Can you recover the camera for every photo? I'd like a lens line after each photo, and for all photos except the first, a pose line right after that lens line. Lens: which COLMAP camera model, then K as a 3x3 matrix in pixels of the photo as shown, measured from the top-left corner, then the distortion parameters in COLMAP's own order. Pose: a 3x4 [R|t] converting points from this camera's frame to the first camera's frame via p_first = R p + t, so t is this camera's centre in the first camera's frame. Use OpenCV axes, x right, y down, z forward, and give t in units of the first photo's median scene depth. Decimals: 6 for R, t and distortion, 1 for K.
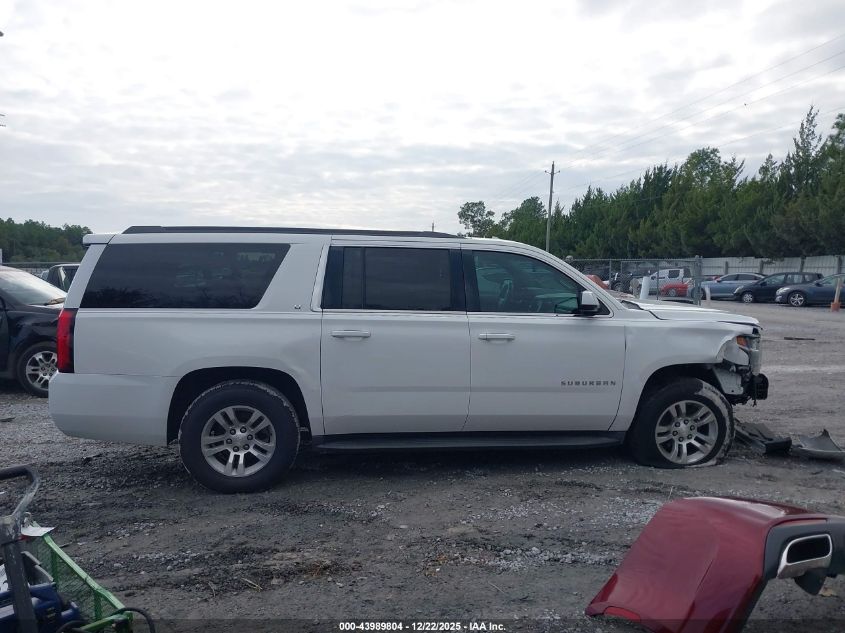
lens RADIAL K [[676.8, 0, 429.8], [0, 676.8, 301.1], [0, 0, 1]] dist [-0.000938, 0.005053]
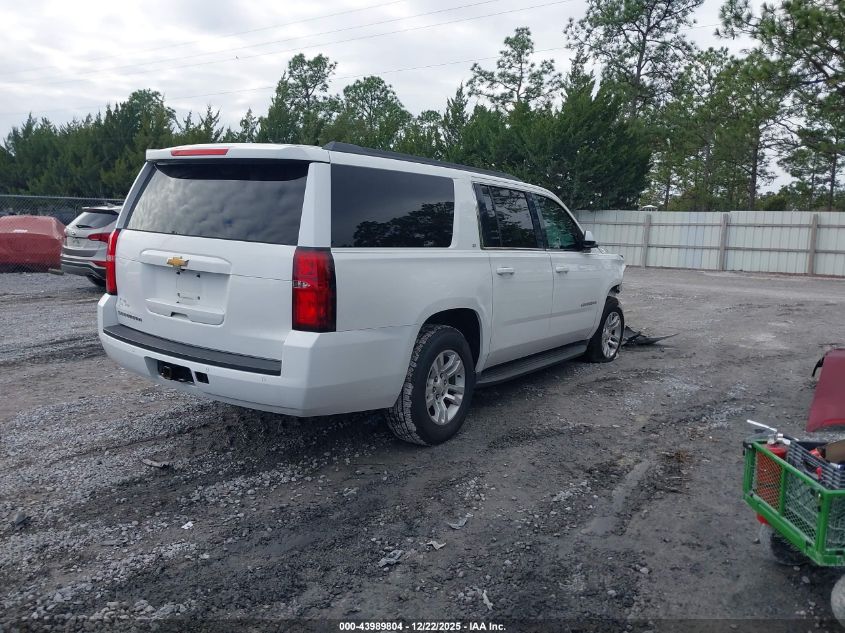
lens RADIAL K [[683.1, 0, 422.5], [0, 683.1, 316.5], [0, 0, 1]] dist [0.007282, 0.002414]
pose [[0.667508, -0.082307, 0.740040, -0.911107], [0.008993, 0.994691, 0.102518, 0.008608], [-0.744548, -0.061776, 0.664704, 0.360044]]
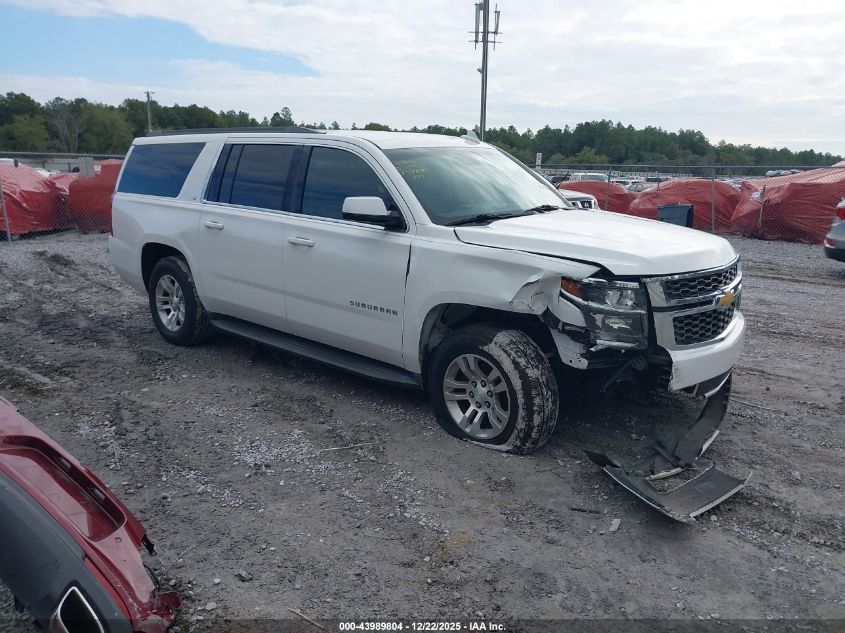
lens RADIAL K [[683.1, 0, 422.5], [0, 683.1, 316.5], [0, 0, 1]] dist [0.007282, 0.002414]
pose [[0.646332, 0.174963, -0.742726, 0.882992], [-0.057269, 0.981735, 0.181430, -0.024414], [0.760904, -0.074729, 0.644547, 0.483392]]
